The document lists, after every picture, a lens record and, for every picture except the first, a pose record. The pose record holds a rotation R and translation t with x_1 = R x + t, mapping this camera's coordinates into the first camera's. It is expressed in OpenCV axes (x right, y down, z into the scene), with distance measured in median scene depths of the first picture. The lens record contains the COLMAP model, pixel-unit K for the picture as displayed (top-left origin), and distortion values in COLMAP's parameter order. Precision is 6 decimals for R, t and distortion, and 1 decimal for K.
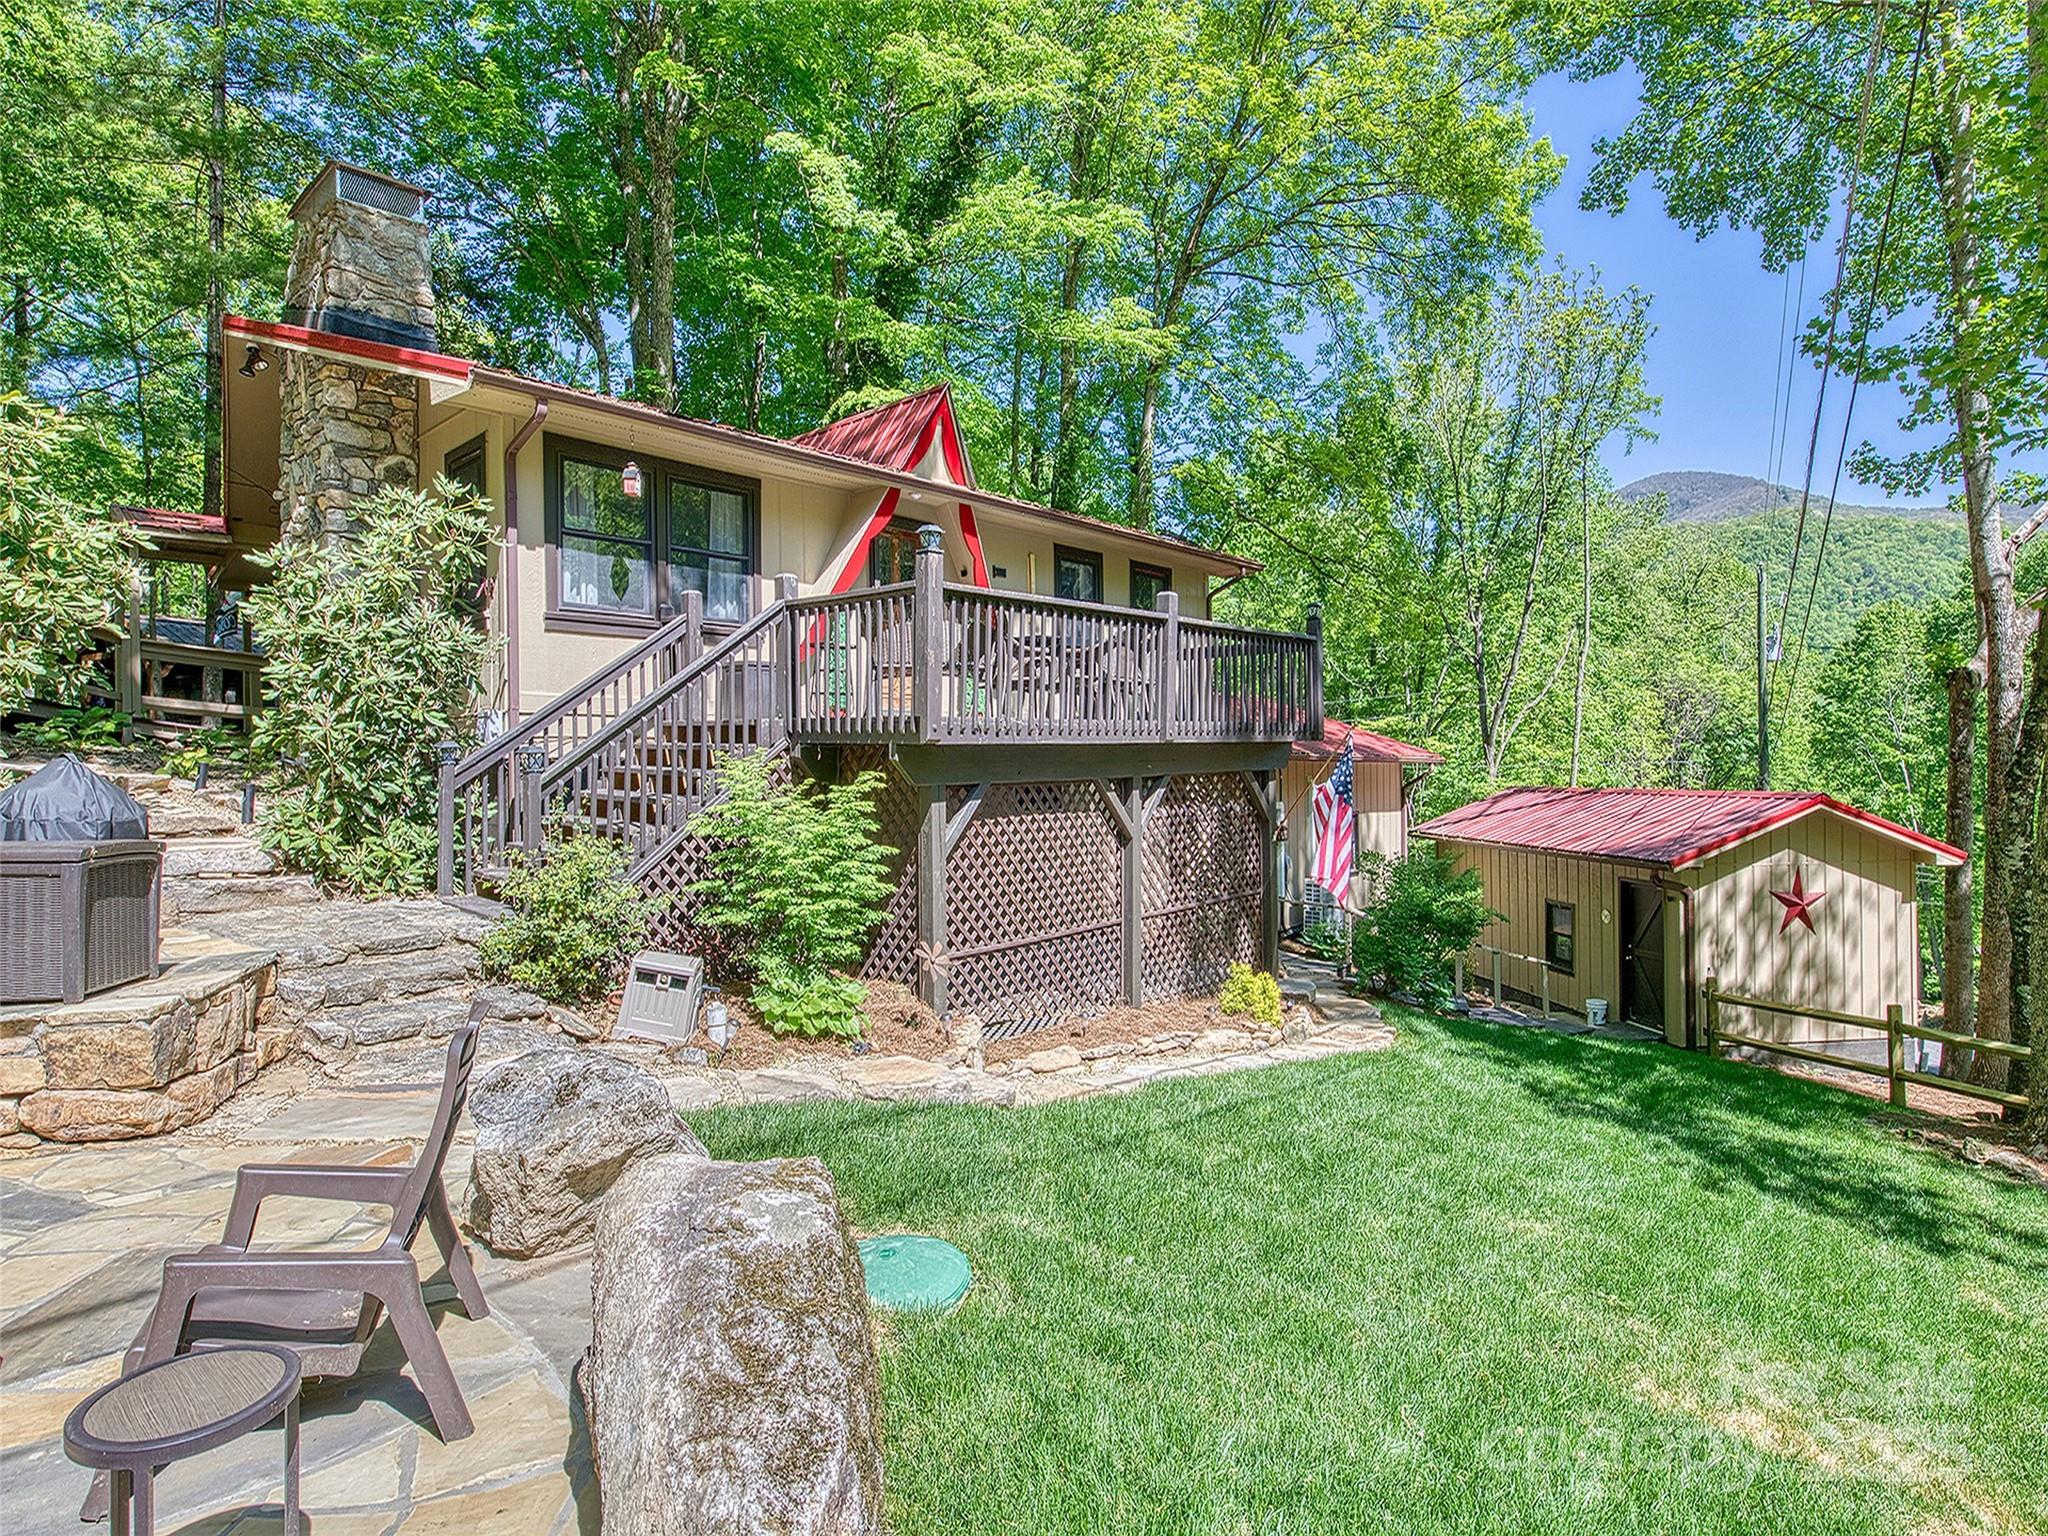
lens RADIAL K [[1039.0, 0, 1024.0], [0, 1039.0, 768.0], [0, 0, 1]] dist [-0.003588, 0.000761]
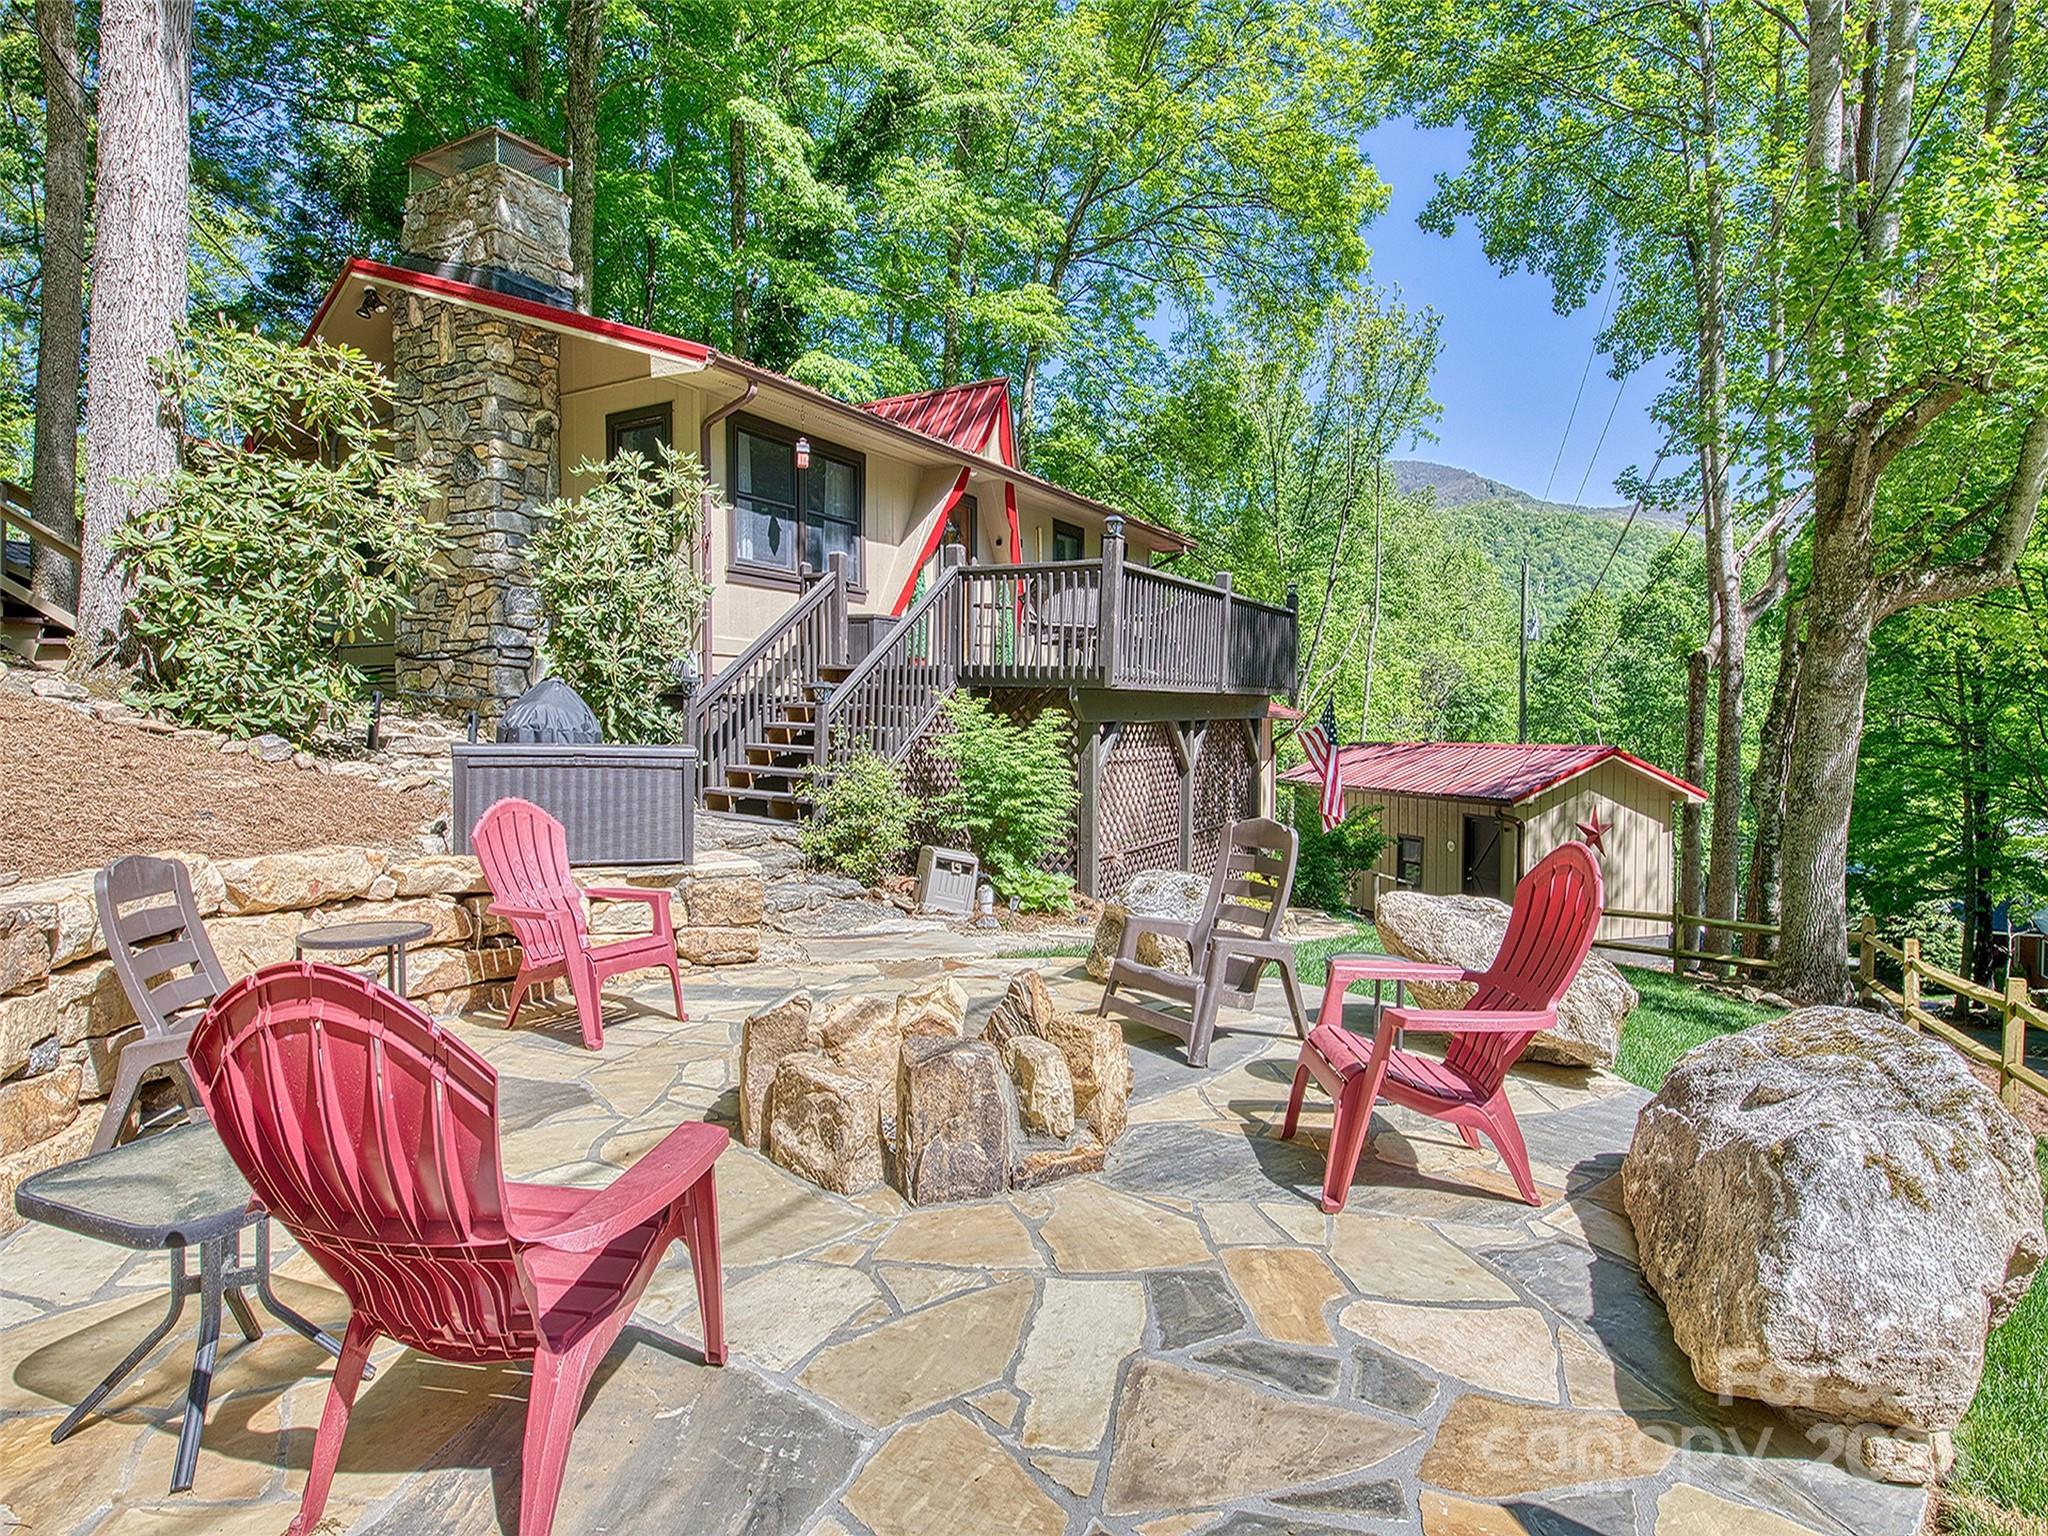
lens RADIAL K [[1039.0, 0, 1024.0], [0, 1039.0, 768.0], [0, 0, 1]] dist [-0.003588, 0.000761]
pose [[0.978234, 0.006533, 0.207400, -0.364171], [-0.014857, 0.999144, 0.038602, 0.021429], [-0.206970, -0.040843, 0.977494, -0.180641]]
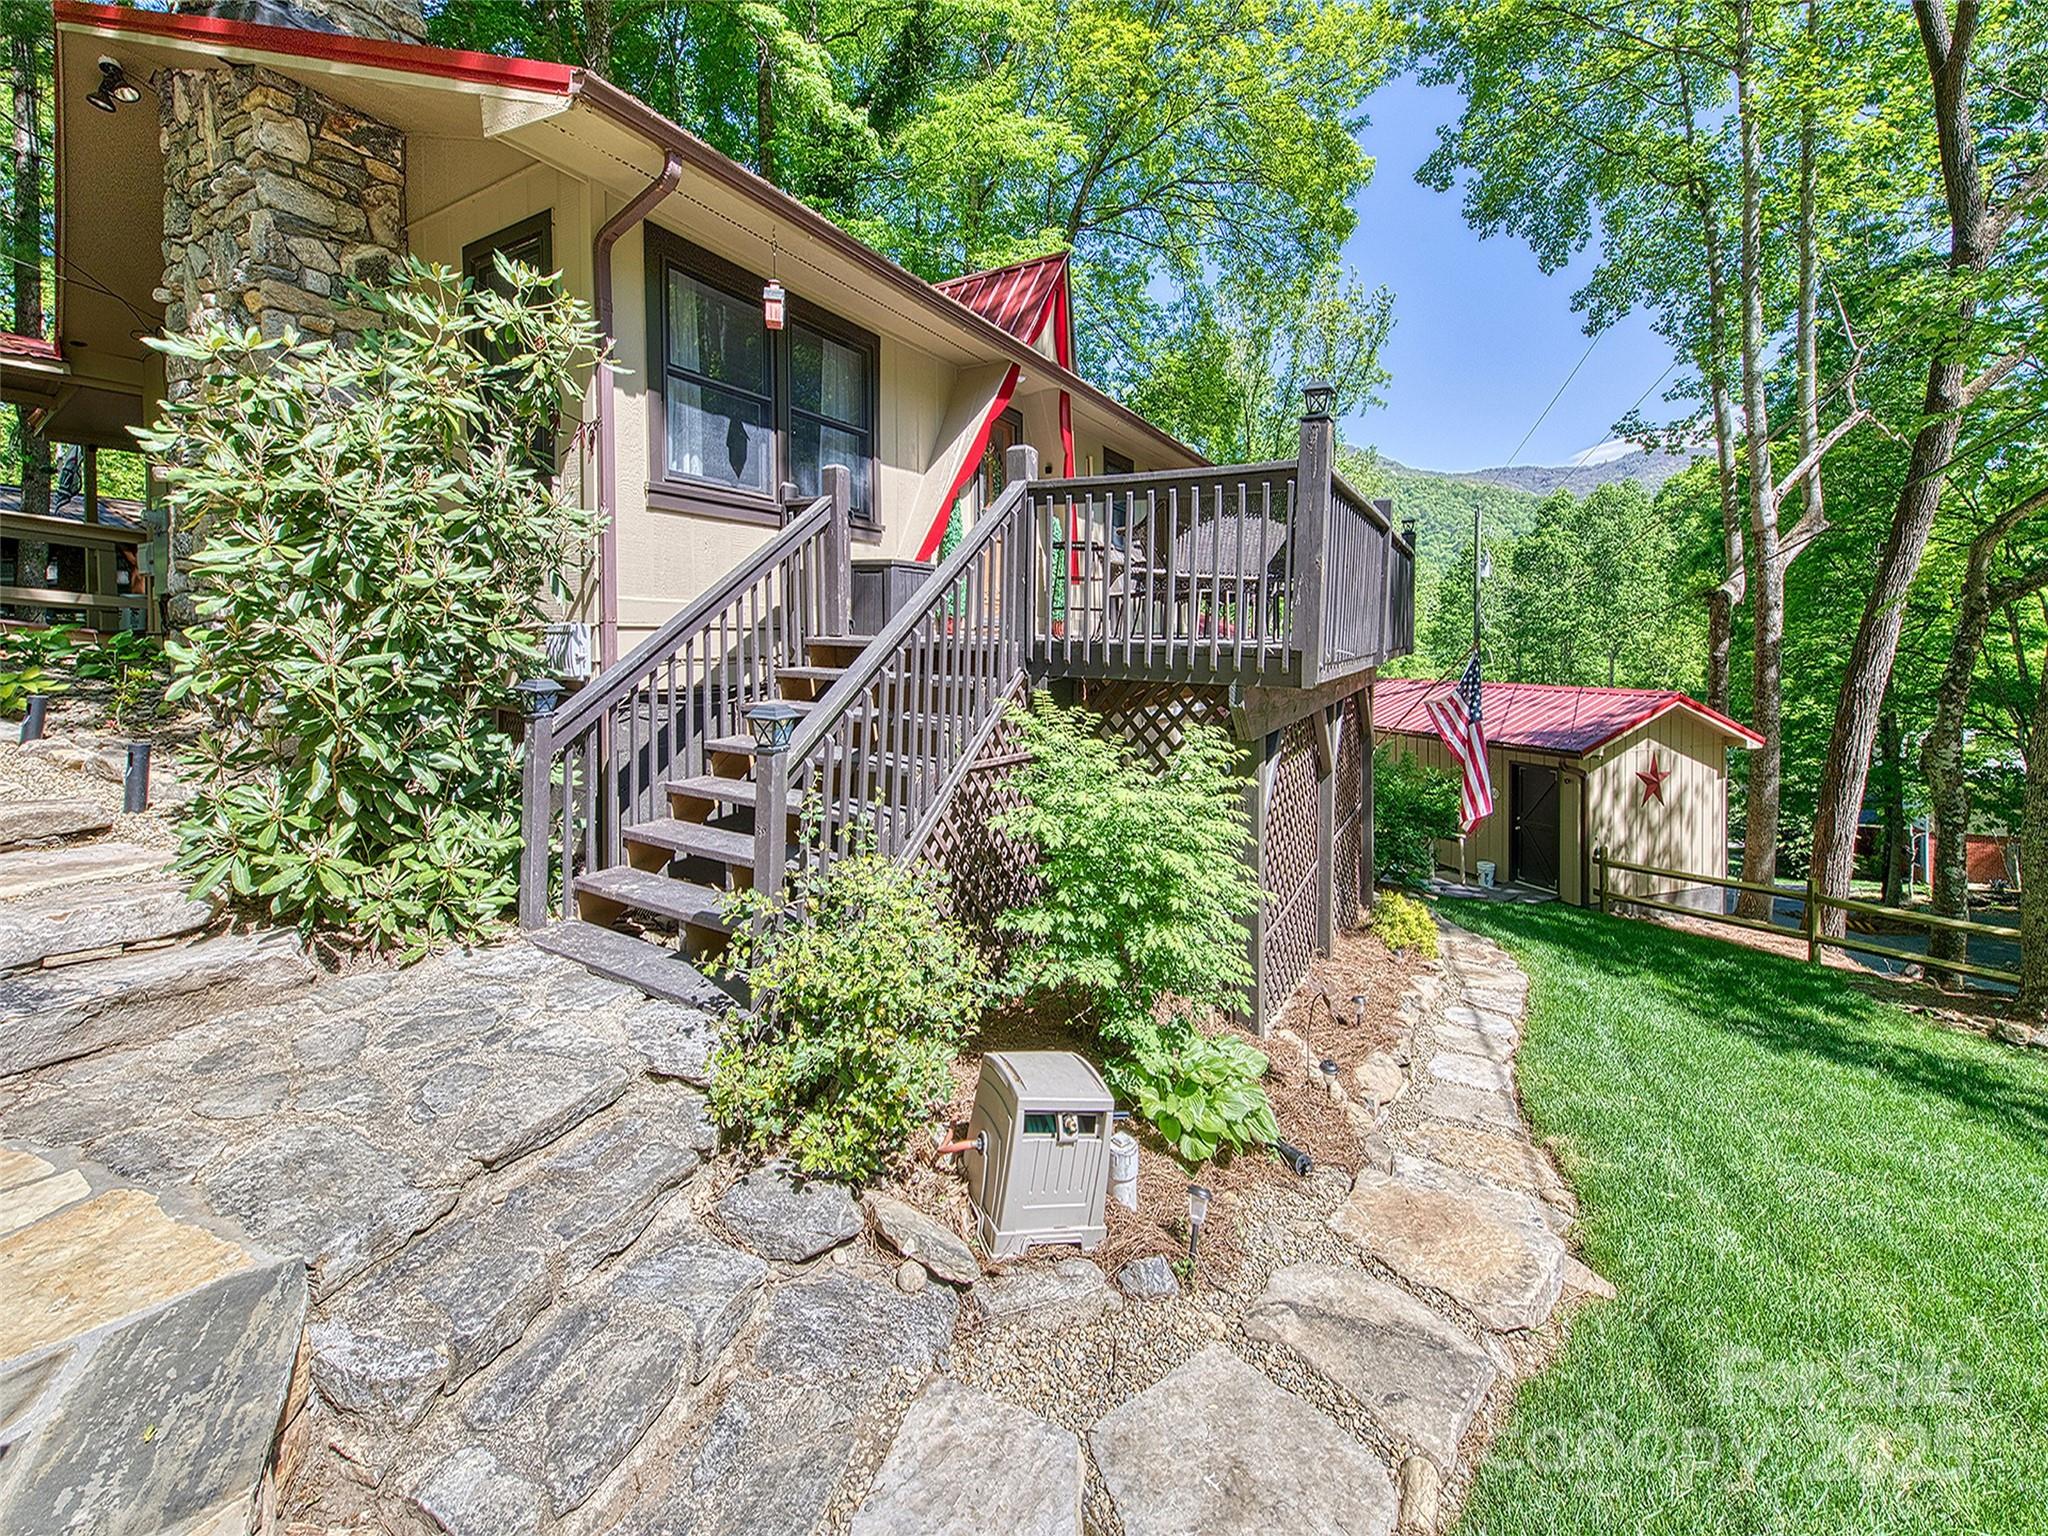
lens RADIAL K [[827.5, 0, 1033.8], [0, 827.5, 659.8], [0, 0, 1]] dist [0.003109, -0.000105]
pose [[0.975035, 0.004011, 0.222015, -0.320176], [-0.007610, 0.999853, 0.015358, -0.040125], [-0.221920, -0.016664, 0.974922, 0.385445]]
